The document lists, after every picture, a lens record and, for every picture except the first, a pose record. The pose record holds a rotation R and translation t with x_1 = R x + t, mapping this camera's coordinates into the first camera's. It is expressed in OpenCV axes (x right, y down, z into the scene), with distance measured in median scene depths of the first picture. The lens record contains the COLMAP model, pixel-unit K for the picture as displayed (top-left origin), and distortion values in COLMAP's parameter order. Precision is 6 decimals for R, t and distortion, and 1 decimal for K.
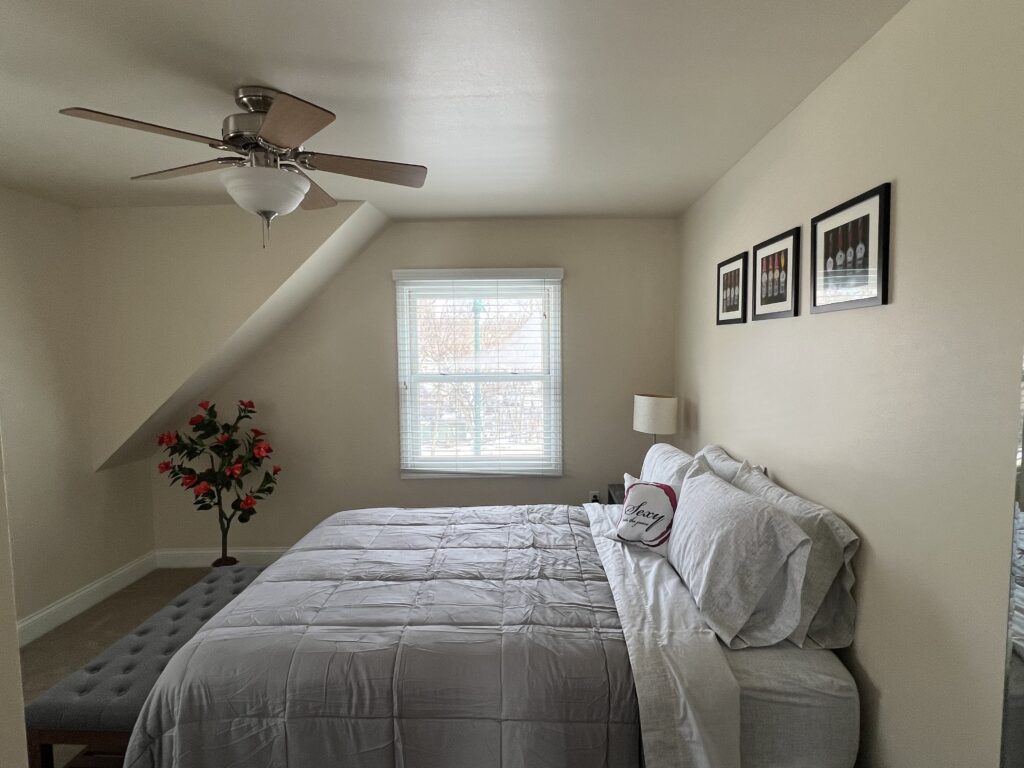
lens RADIAL K [[543.4, 0, 512.0], [0, 543.4, 384.0], [0, 0, 1]] dist [-0.000539, -0.000200]
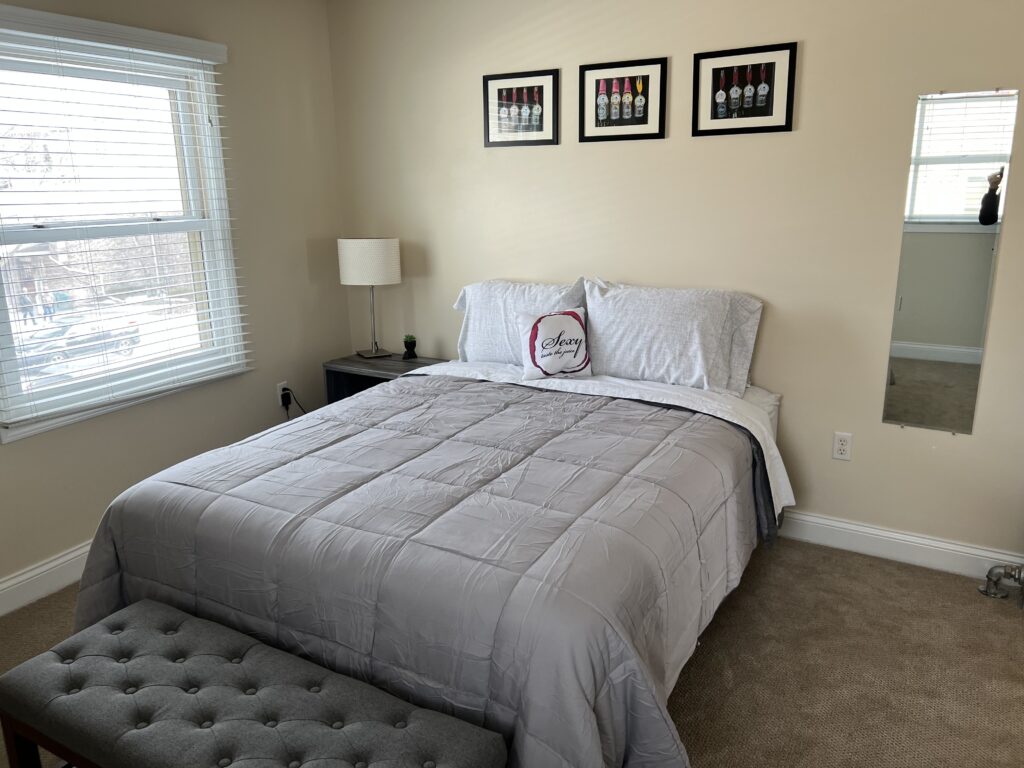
lens RADIAL K [[768.2, 0, 519.4], [0, 768.2, 384.3], [0, 0, 1]] dist [0.053290, -0.069170]
pose [[0.451794, -0.223495, 0.863674, -0.996130], [0.076019, 0.974235, 0.212339, 0.010727], [-0.888878, -0.030278, 0.457143, 0.428988]]
